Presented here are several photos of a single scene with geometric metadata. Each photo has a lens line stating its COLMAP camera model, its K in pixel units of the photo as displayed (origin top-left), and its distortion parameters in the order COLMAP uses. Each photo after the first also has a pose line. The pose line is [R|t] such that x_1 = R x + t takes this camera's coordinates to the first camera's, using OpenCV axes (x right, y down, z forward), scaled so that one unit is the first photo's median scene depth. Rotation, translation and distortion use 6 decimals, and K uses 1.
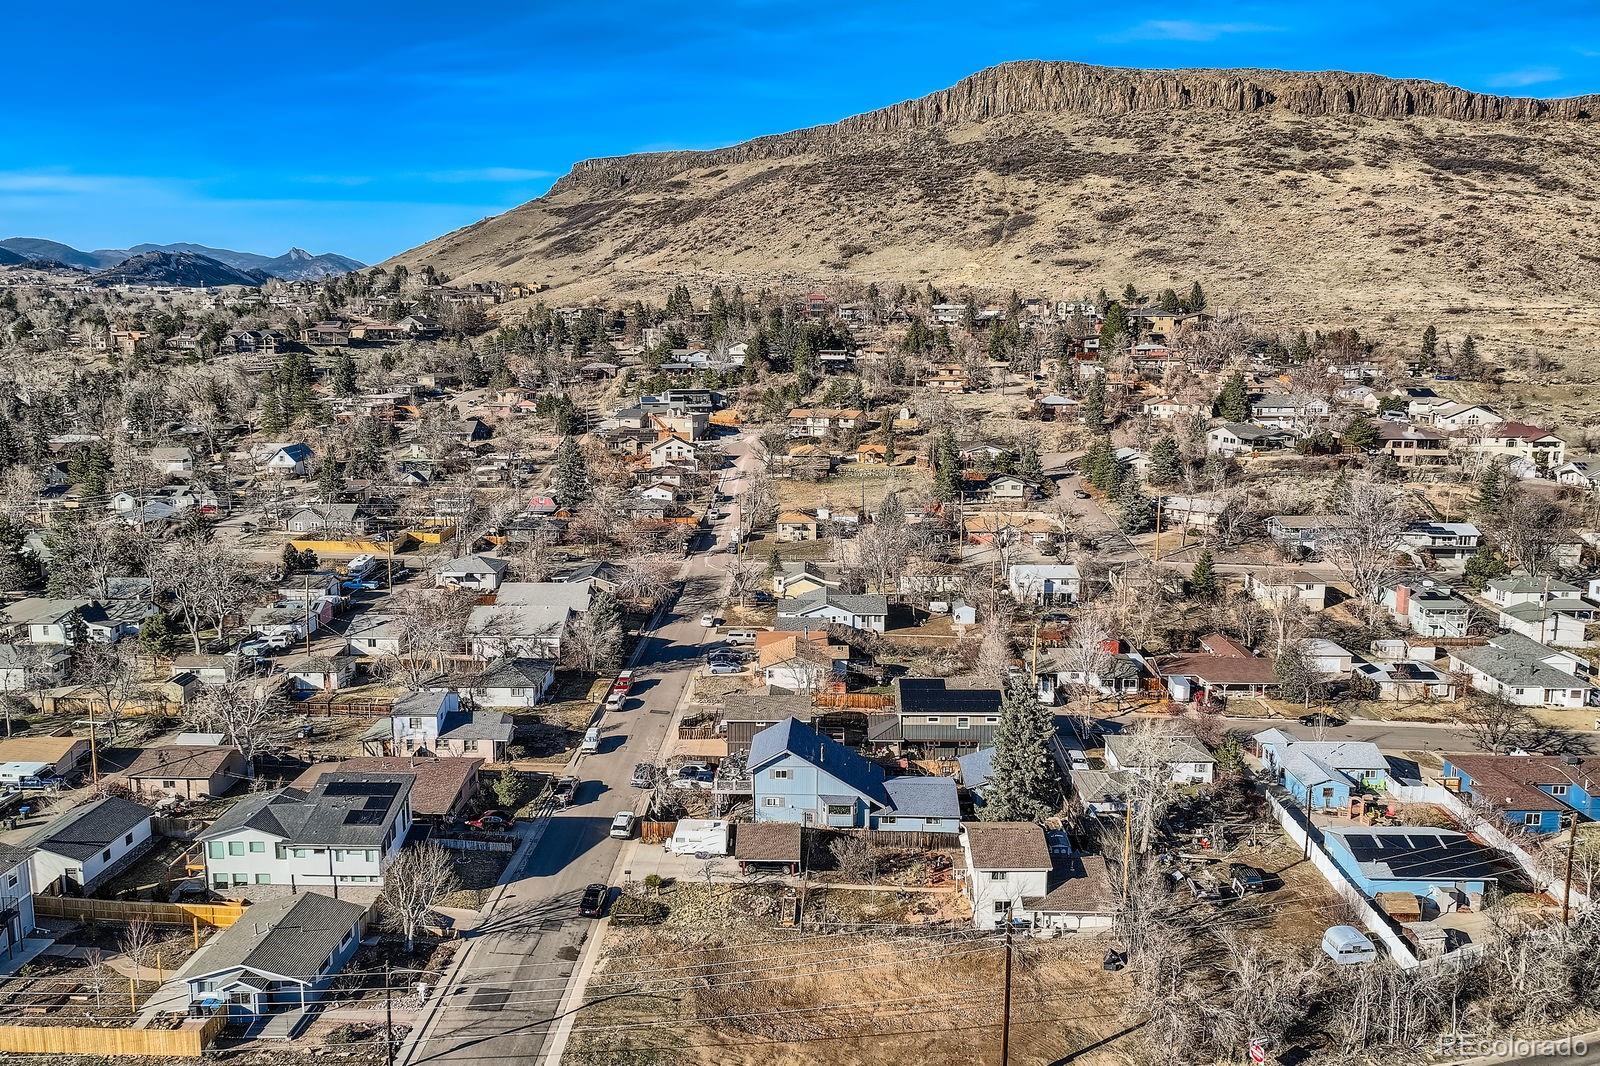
lens RADIAL K [[1116.0, 0, 840.6], [0, 1116.0, 524.3], [0, 0, 1]] dist [0.000996, 0.008403]
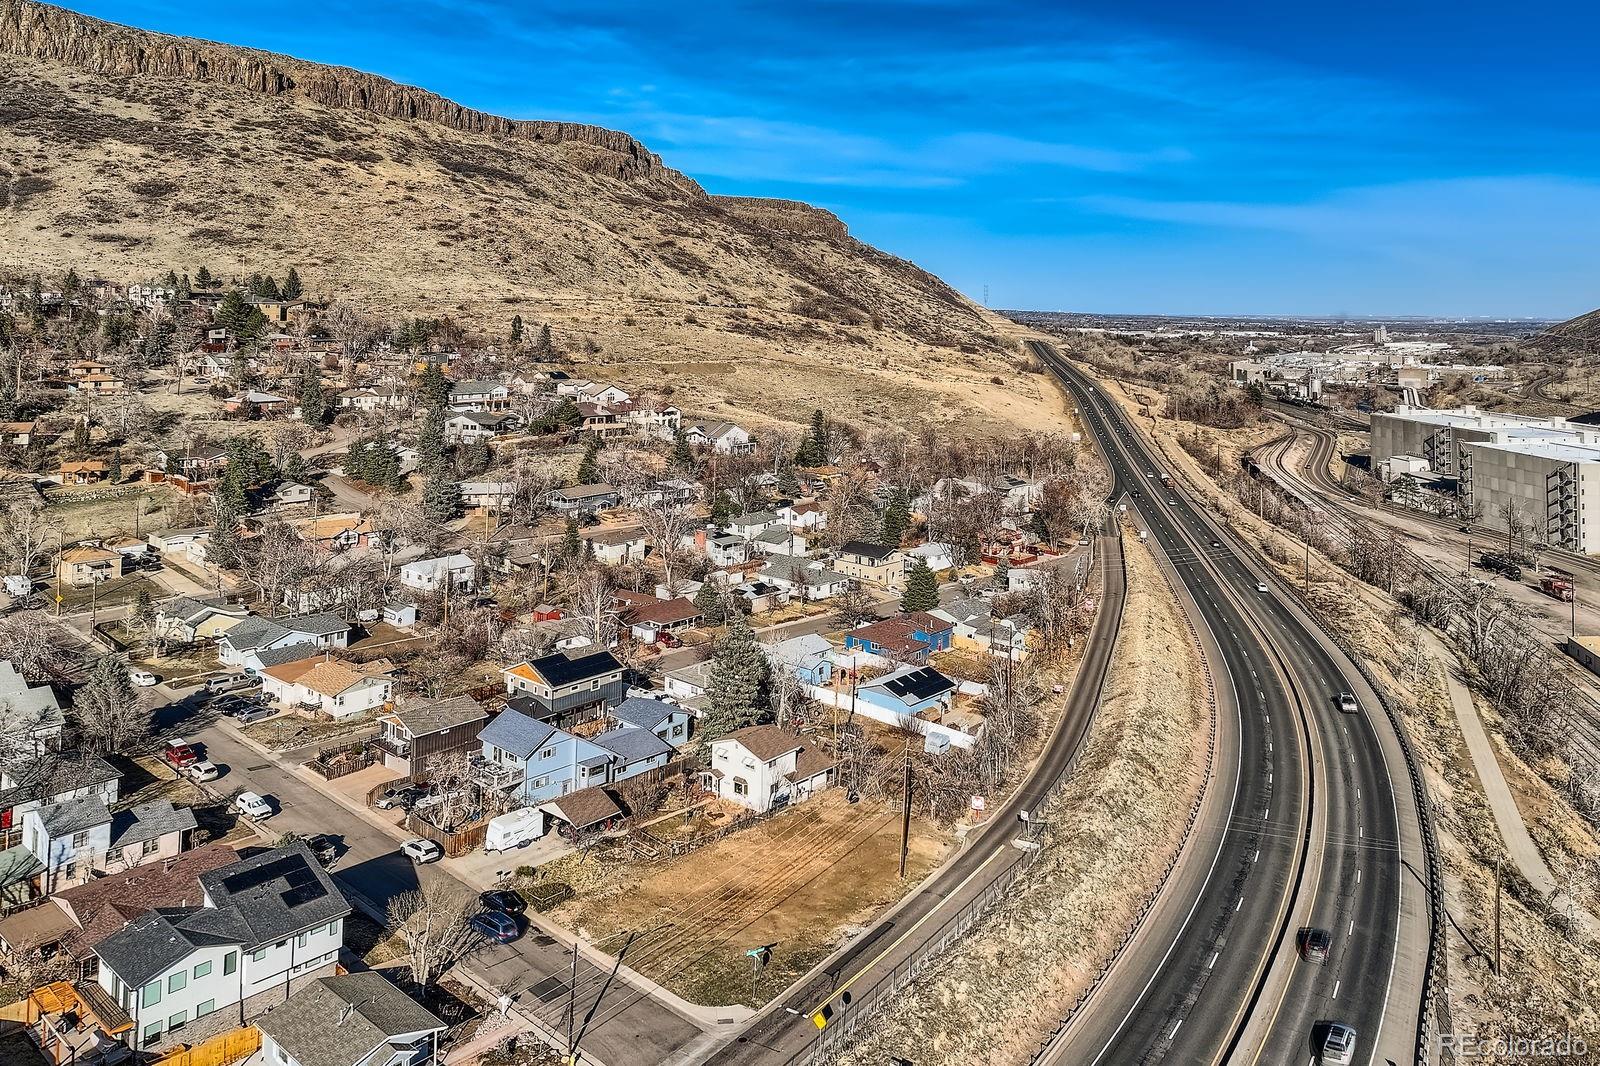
lens RADIAL K [[1238.6, 0, 802.1], [0, 1238.6, 299.6], [0, 0, 1]] dist [0.002217, 0.002830]
pose [[0.635340, 0.011585, 0.772145, -0.205733], [0.121897, 0.985847, -0.115092, -0.011025], [-0.762551, 0.167245, 0.624936, -0.006598]]
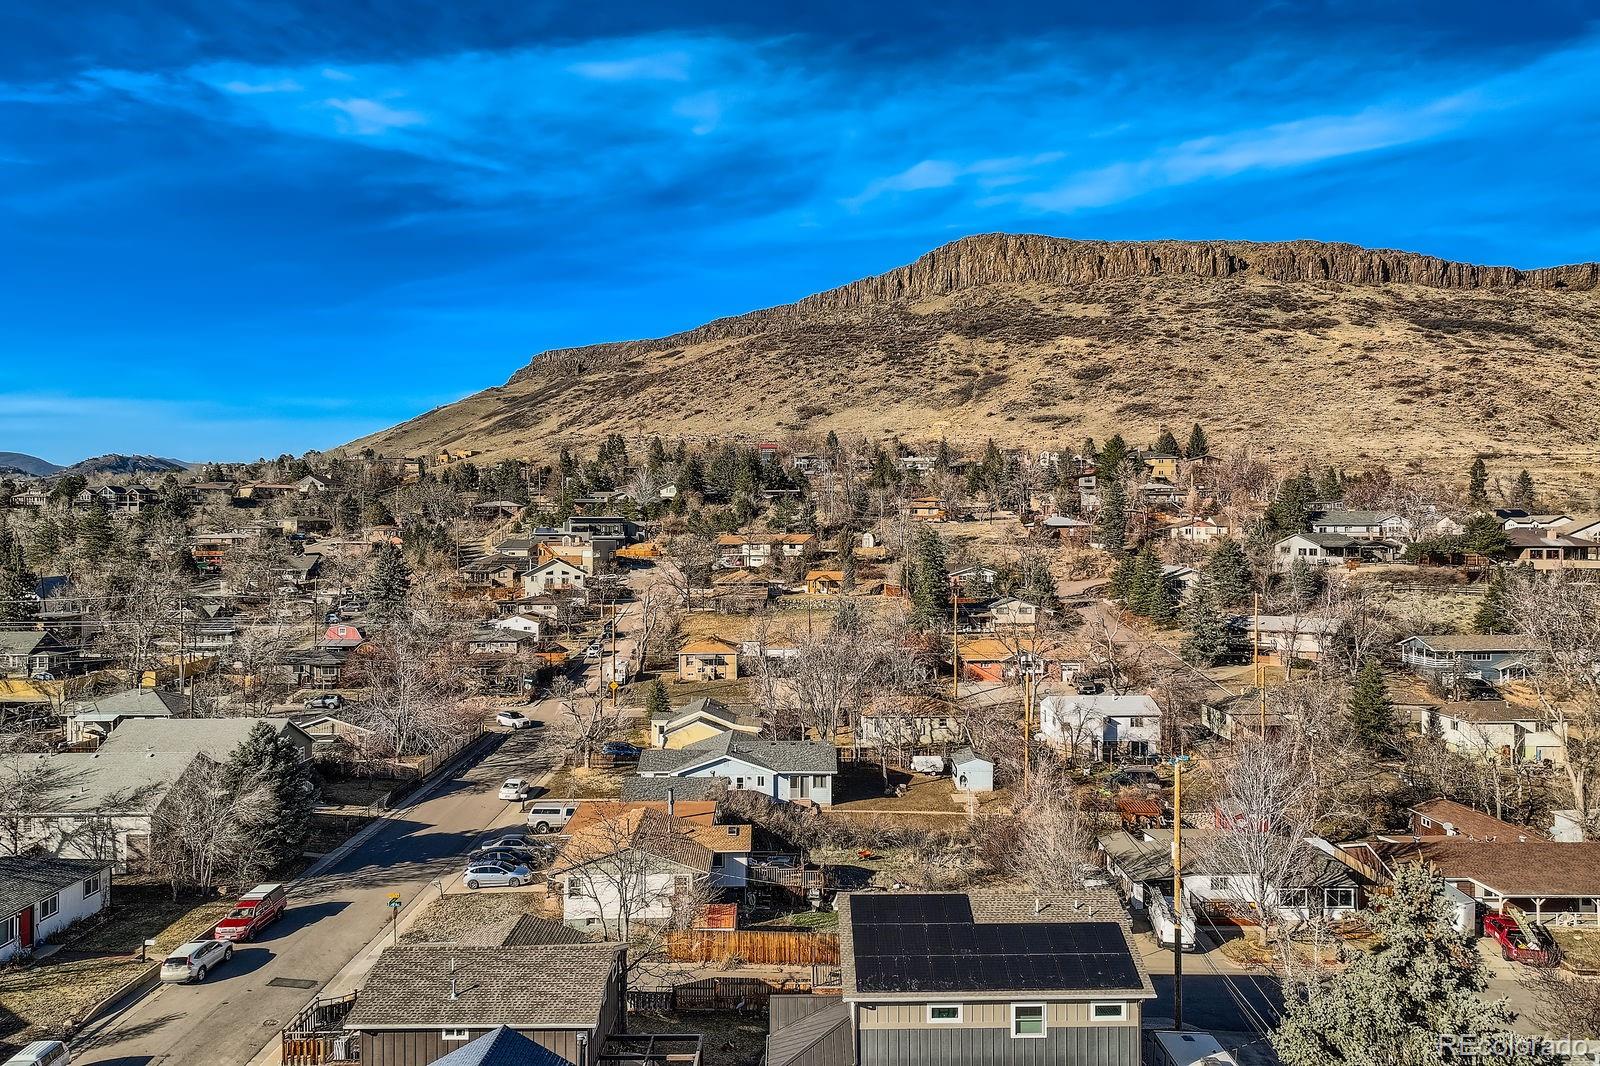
lens RADIAL K [[1051.7, 0, 835.9], [0, 1051.7, 559.0], [0, 0, 1]] dist [0.000866, 0.005745]
pose [[0.999720, -0.005482, 0.023036, 0.011415], [0.009313, 0.985460, -0.169651, 0.024568], [-0.021772, 0.169818, 0.985235, 0.178616]]
